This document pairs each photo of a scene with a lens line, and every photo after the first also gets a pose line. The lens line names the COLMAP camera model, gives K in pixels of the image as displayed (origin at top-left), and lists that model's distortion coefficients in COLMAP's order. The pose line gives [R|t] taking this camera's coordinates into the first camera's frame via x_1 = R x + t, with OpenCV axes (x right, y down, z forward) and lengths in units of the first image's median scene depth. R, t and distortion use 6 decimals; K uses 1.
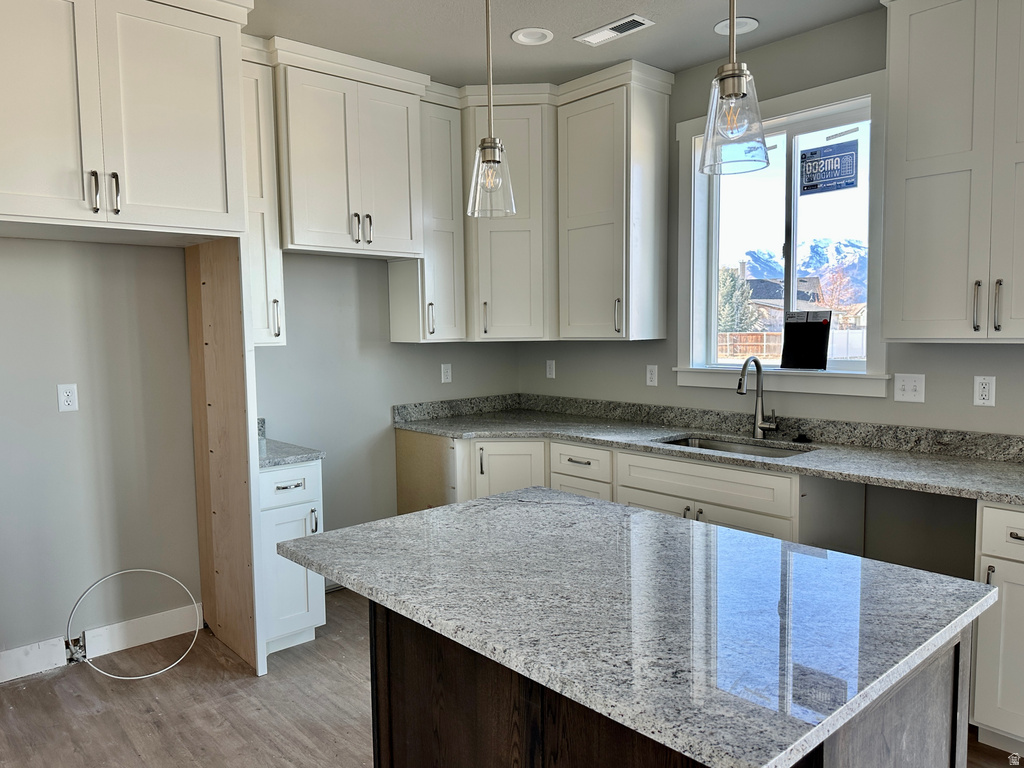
lens RADIAL K [[744.7, 0, 514.6], [0, 744.7, 385.1], [0, 0, 1]] dist [0.107124, -0.148529]
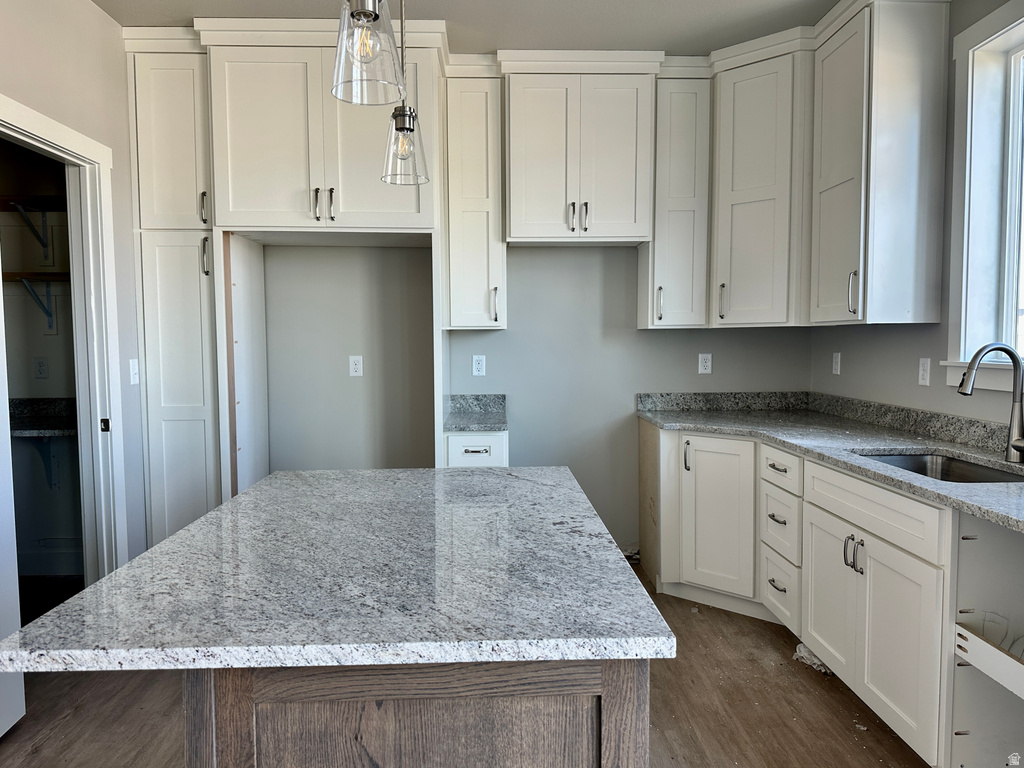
lens RADIAL K [[727.2, 0, 509.0], [0, 727.2, 386.5], [0, 0, 1]] dist [0.138020, -0.220341]
pose [[0.765224, 0.052046, -0.641657, 0.387945], [-0.057488, 0.998269, 0.012413, 0.018934], [0.641192, 0.027389, 0.766891, 0.167369]]
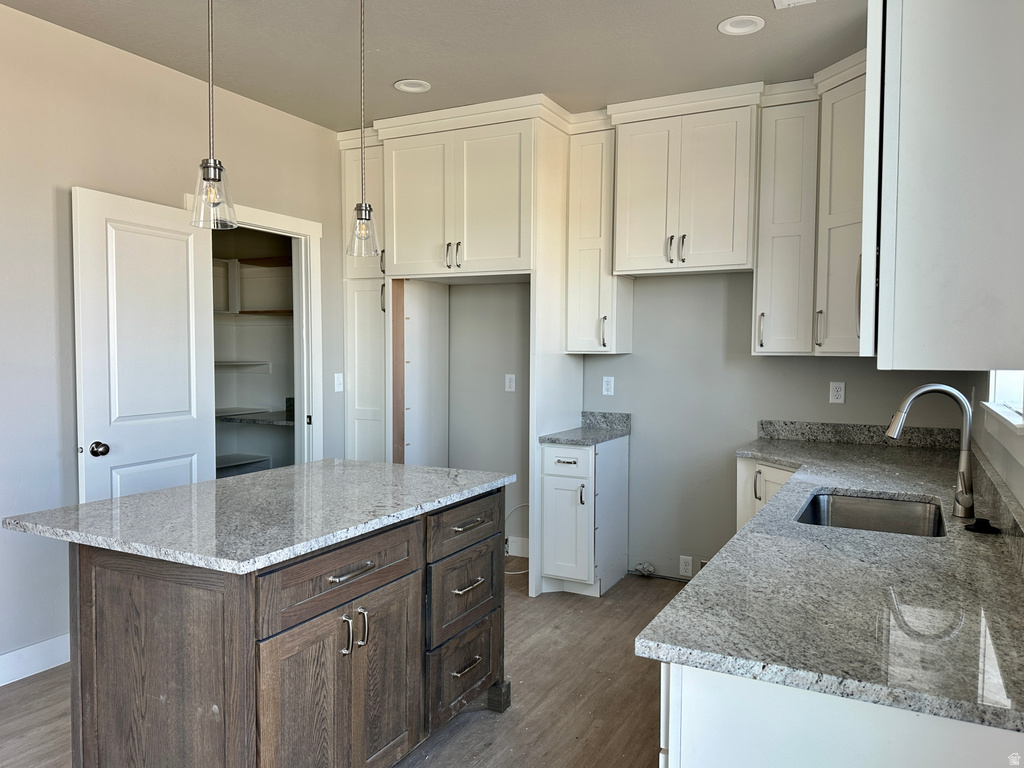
lens RADIAL K [[744.7, 0, 514.6], [0, 744.7, 385.1], [0, 0, 1]] dist [0.107124, -0.148529]
pose [[0.349560, 0.061250, -0.934910, 0.753172], [-0.086629, 0.995699, 0.032842, -0.026344], [0.932901, 0.069510, 0.353362, 0.408350]]
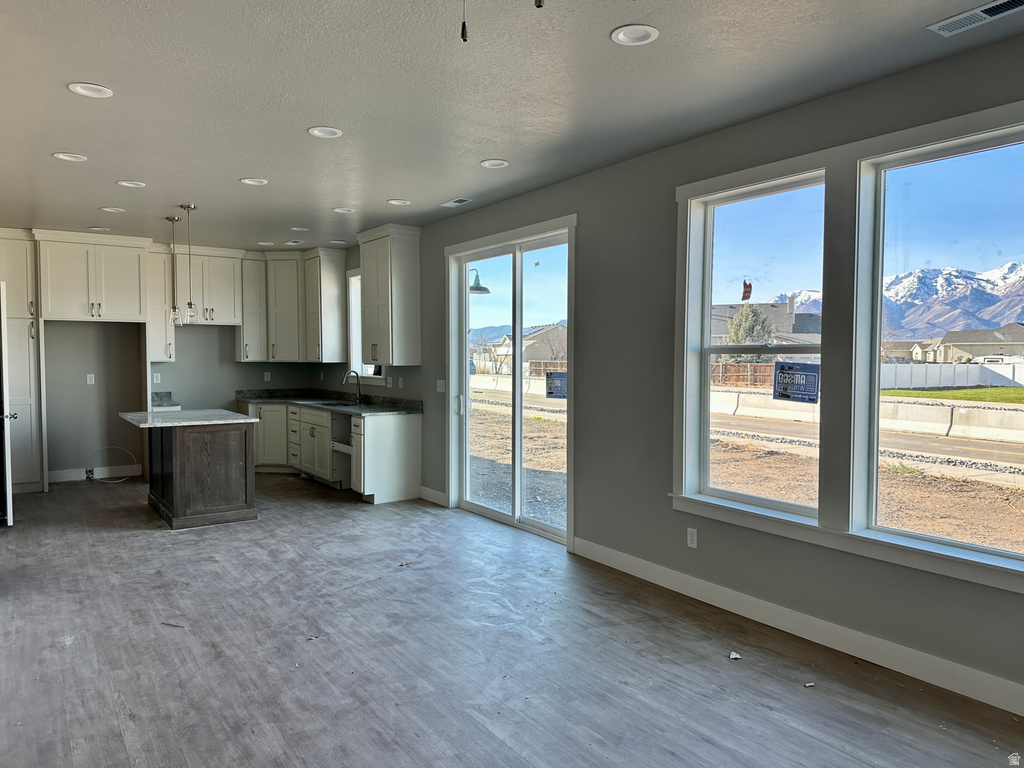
lens RADIAL K [[727.2, 0, 509.0], [0, 727.2, 386.5], [0, 0, 1]] dist [0.138020, -0.220341]
pose [[0.990998, 0.022136, -0.132035, 1.090825], [-0.026584, 0.999134, -0.032018, 0.077246], [0.131212, 0.035240, 0.990728, -1.255100]]
